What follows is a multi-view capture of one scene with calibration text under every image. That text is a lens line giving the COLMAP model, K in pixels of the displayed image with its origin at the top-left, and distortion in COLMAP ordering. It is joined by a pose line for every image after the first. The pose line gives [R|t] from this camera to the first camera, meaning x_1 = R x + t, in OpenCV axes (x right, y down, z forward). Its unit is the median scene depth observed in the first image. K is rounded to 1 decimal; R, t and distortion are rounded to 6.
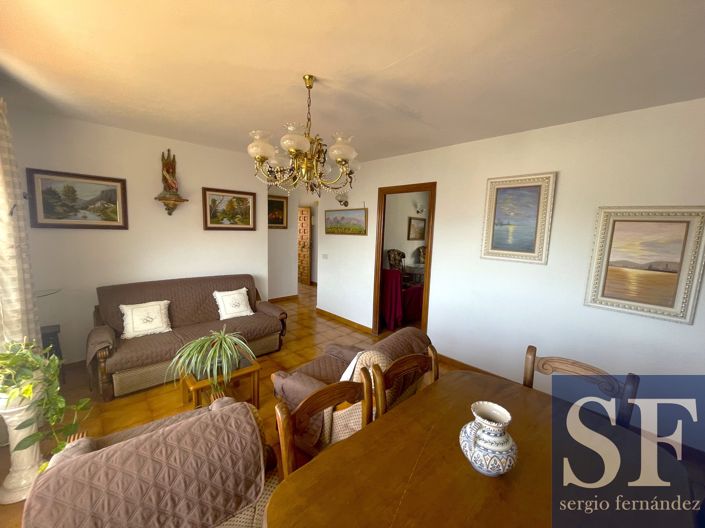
lens RADIAL K [[284.9, 0, 350.6], [0, 284.9, 263.8], [0, 0, 1]] dist [0.001400, 0.000075]
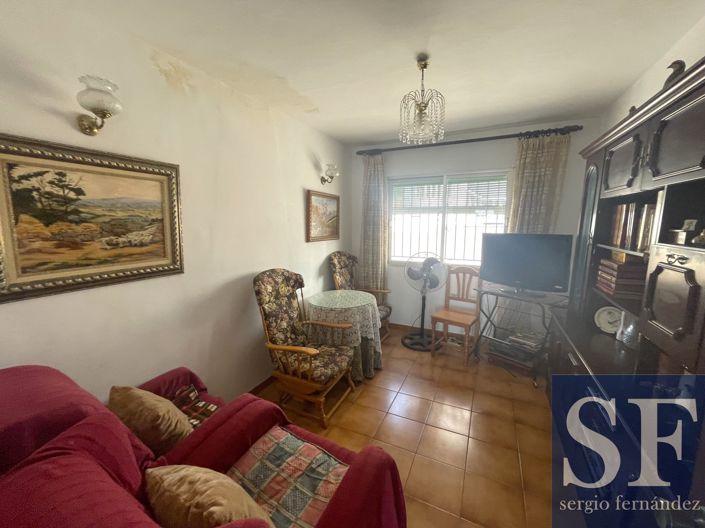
lens RADIAL K [[284.9, 0, 356.3], [0, 284.9, 261.3], [0, 0, 1]] dist [0.001400, 0.000075]
pose [[0.929820, -0.080323, 0.359141, 0.112632], [0.074597, 0.996768, 0.029798, -0.061040], [-0.360374, -0.000916, 0.932807, 0.564834]]
